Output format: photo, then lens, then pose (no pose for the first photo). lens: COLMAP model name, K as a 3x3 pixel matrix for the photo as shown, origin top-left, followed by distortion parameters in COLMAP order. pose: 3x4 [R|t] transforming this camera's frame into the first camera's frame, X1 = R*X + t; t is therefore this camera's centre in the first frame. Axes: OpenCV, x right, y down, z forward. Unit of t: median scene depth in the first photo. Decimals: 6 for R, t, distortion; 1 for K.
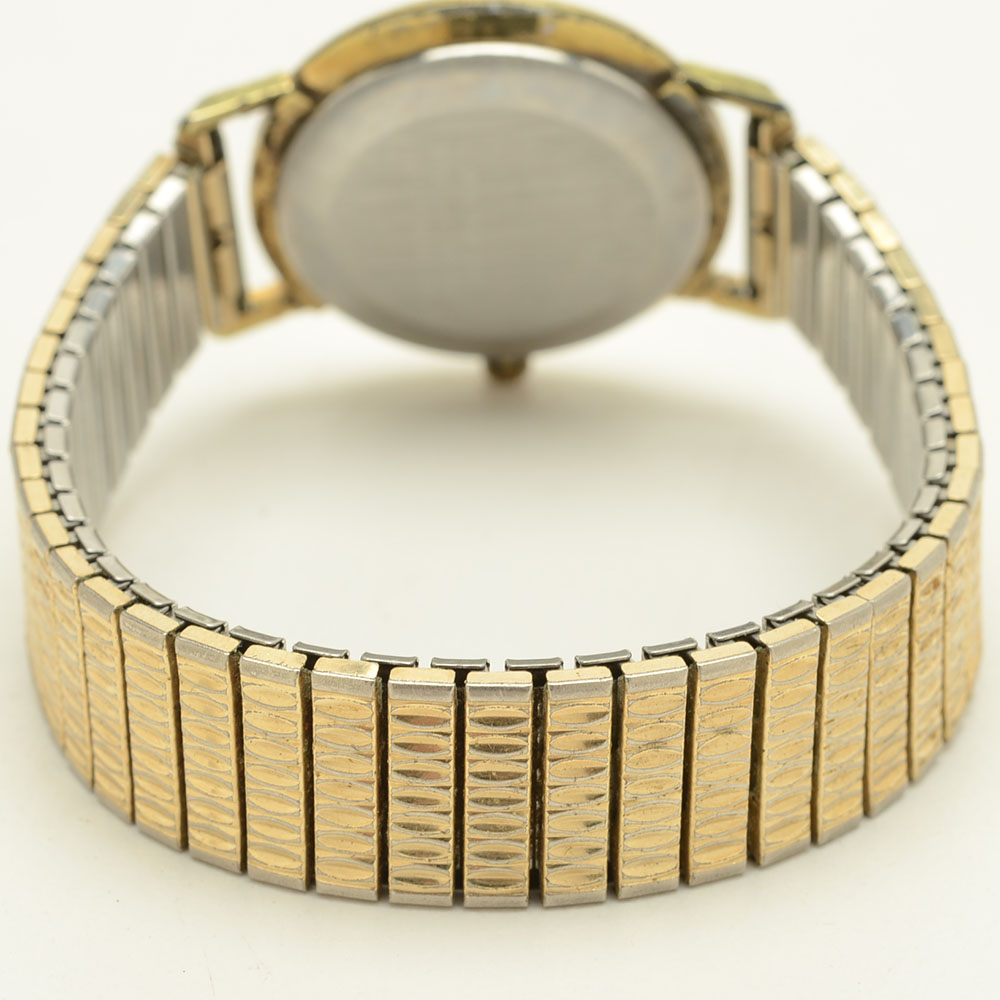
lens RADIAL K [[3760.1, 0, 500.9], [0, 3760.1, 500.6], [0, 0, 1]] dist [0.344196, 0.000000]
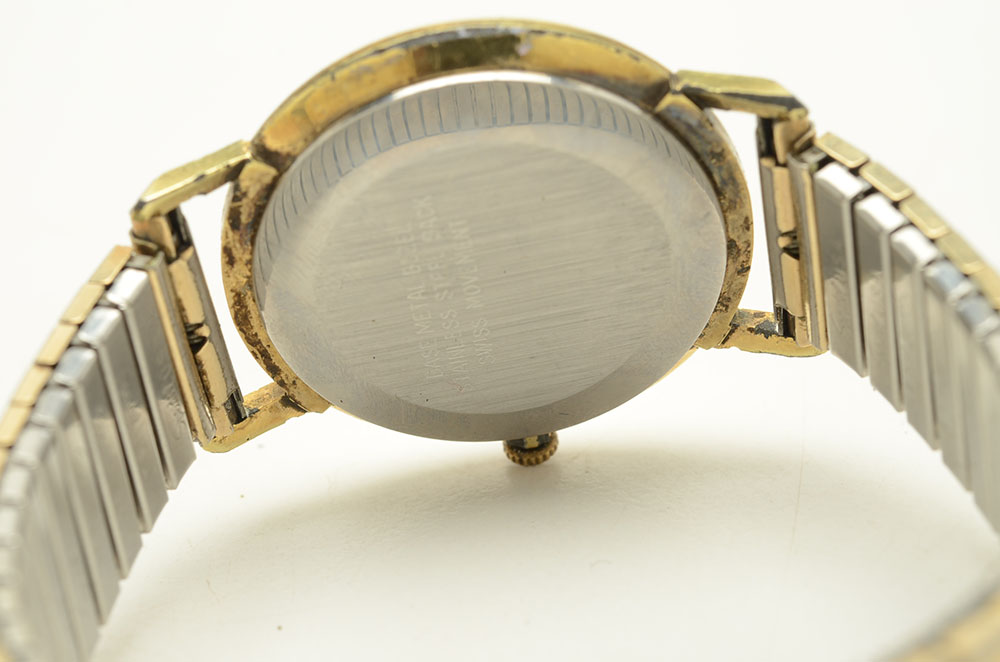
lens RADIAL K [[2717.7, 0, 496.7], [0, 2717.7, 330.6], [0, 0, 1]] dist [0.158441, 0.000000]
pose [[0.991940, -0.126049, -0.012880, 0.005815], [0.123263, 0.983522, -0.132250, 0.025591], [0.029338, 0.129597, 0.991133, 0.358884]]
